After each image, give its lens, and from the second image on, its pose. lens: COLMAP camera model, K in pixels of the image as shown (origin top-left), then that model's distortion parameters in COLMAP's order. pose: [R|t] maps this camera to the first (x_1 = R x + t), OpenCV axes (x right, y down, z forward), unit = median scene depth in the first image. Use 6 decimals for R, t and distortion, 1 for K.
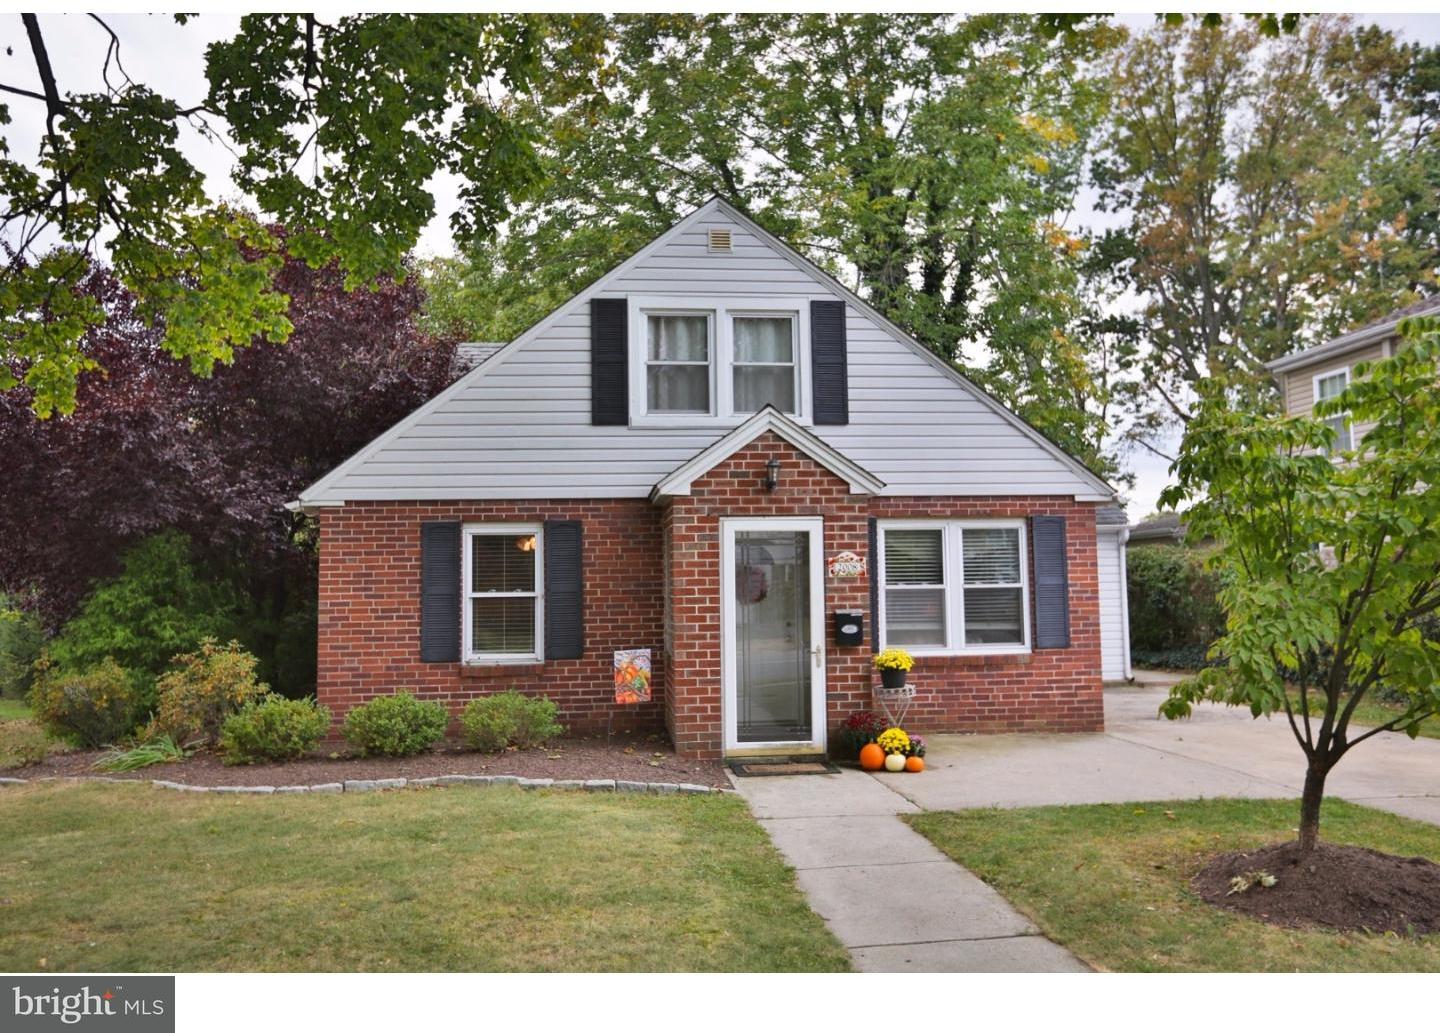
lens RADIAL K [[1138.9, 0, 720.0], [0, 1138.9, 516.5], [0, 0, 1]] dist [-0.038418, 0.072472]
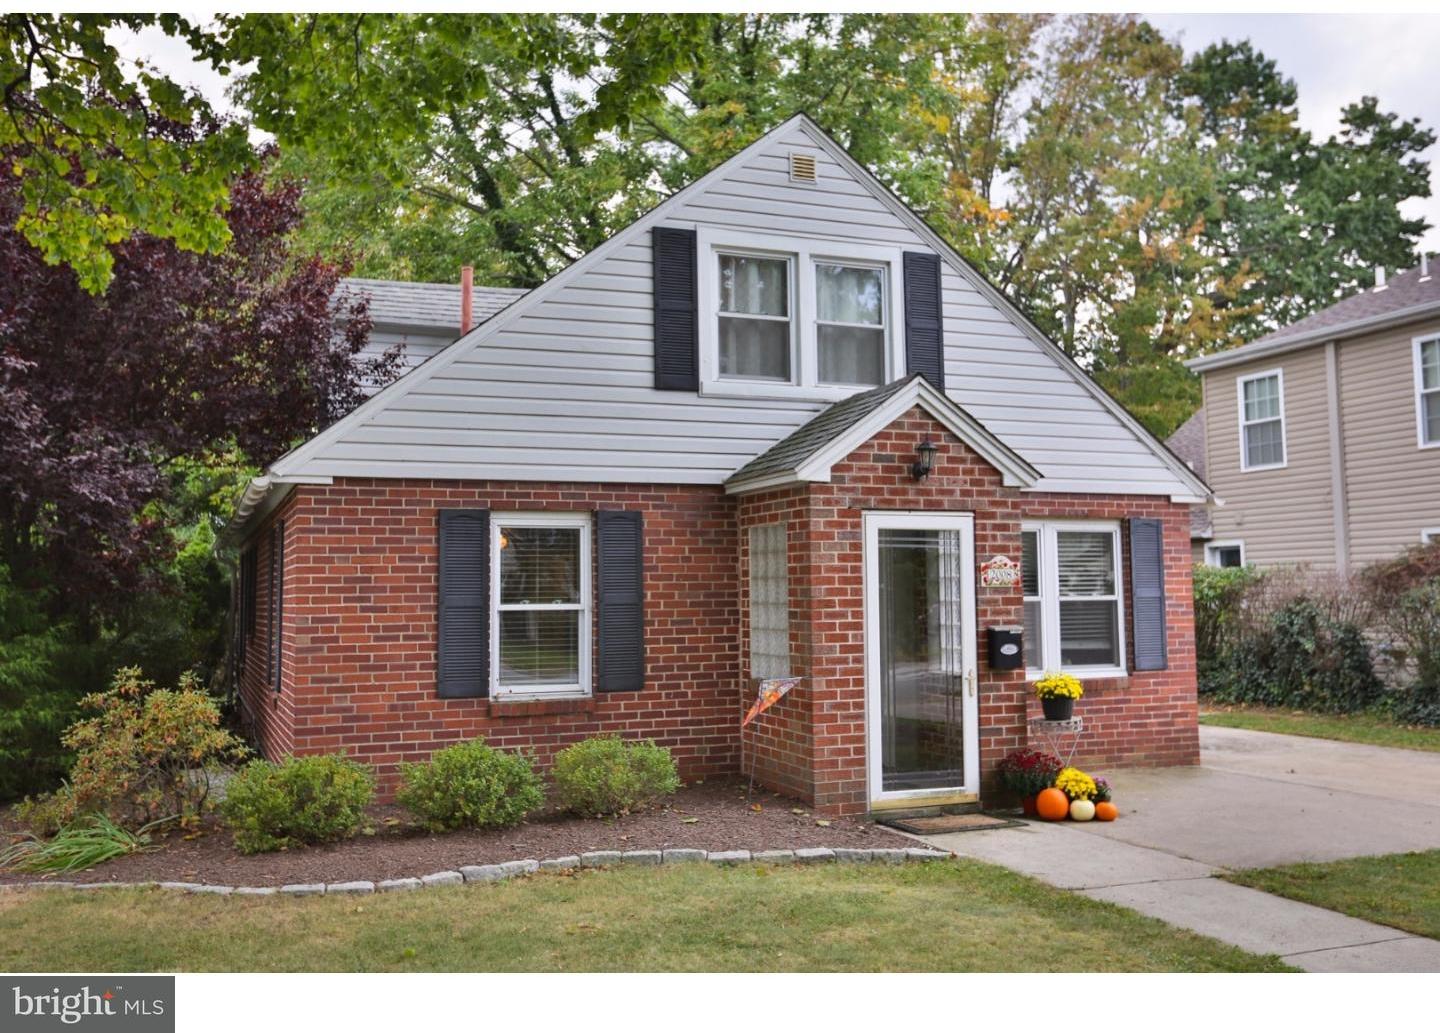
lens RADIAL K [[1307.2, 0, 720.0], [0, 1307.2, 516.5], [0, 0, 1]] dist [0.003915, 0.002182]
pose [[0.962883, 0.021018, 0.269101, -0.316980], [-0.020279, 0.999779, -0.005526, 0.010935], [-0.269157, -0.000136, 0.963096, 0.130570]]
